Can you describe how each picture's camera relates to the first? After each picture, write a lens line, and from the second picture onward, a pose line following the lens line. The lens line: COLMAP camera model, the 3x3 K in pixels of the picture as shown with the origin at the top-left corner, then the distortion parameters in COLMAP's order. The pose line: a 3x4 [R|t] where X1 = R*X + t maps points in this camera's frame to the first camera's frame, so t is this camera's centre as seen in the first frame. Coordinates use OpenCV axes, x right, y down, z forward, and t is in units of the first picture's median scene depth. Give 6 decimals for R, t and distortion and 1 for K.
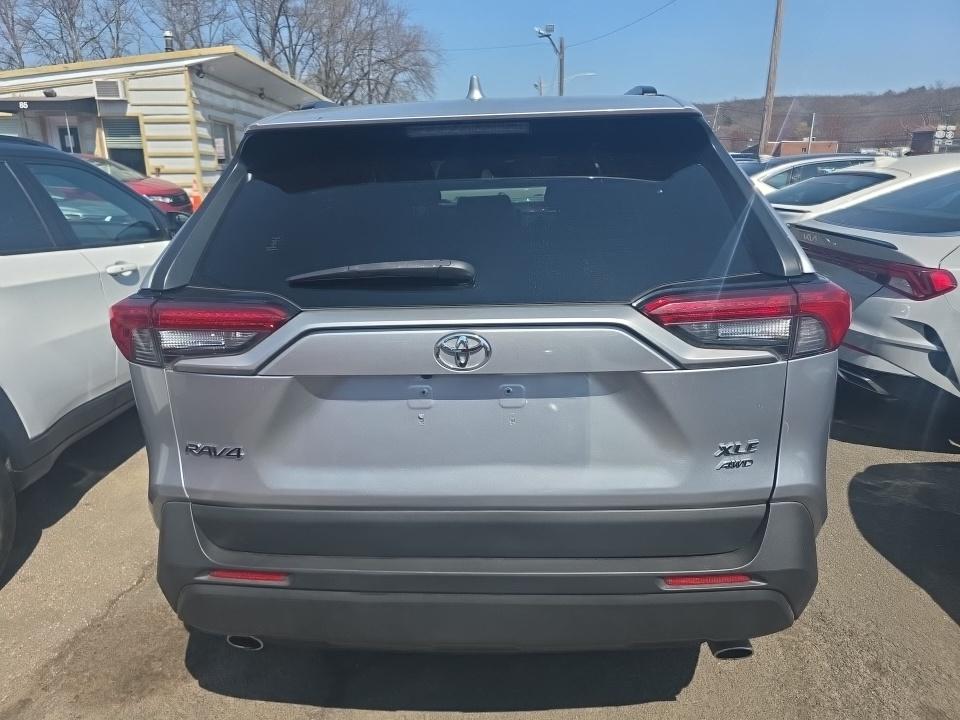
lens RADIAL K [[640.3, 0, 475.2], [0, 640.3, 358.2], [0, 0, 1]] dist [0.019688, -0.024343]
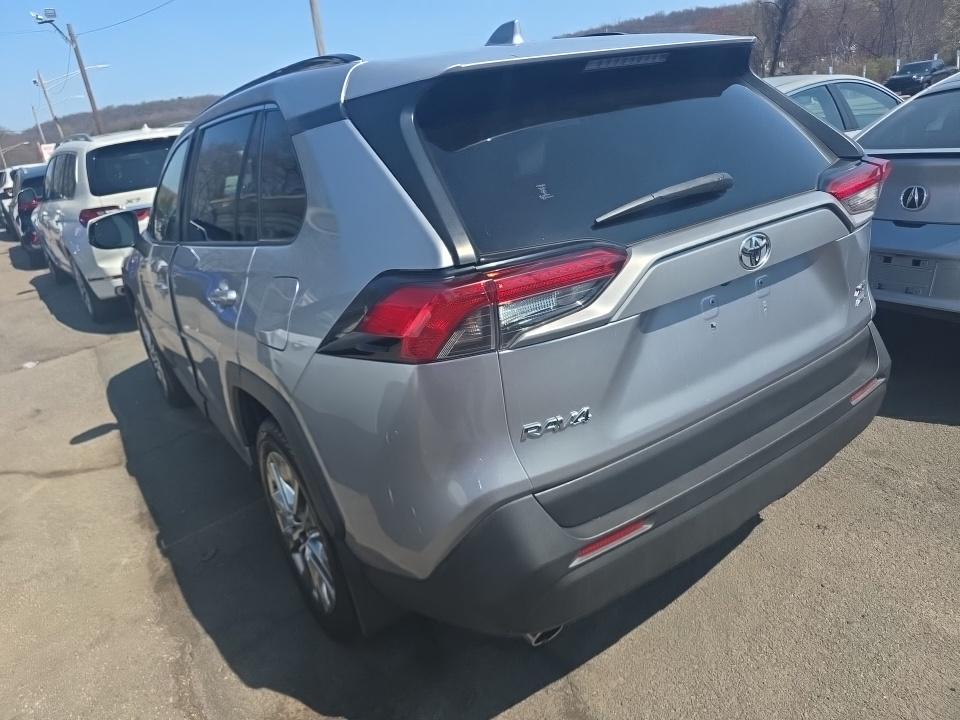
lens RADIAL K [[640.3, 0, 477.3], [0, 640.3, 364.2], [0, 0, 1]] dist [0.019688, -0.024343]
pose [[0.795207, -0.287520, 0.533834, -0.880951], [0.274210, 0.955776, 0.106308, -0.060902], [-0.540791, 0.061846, 0.838880, 0.272237]]
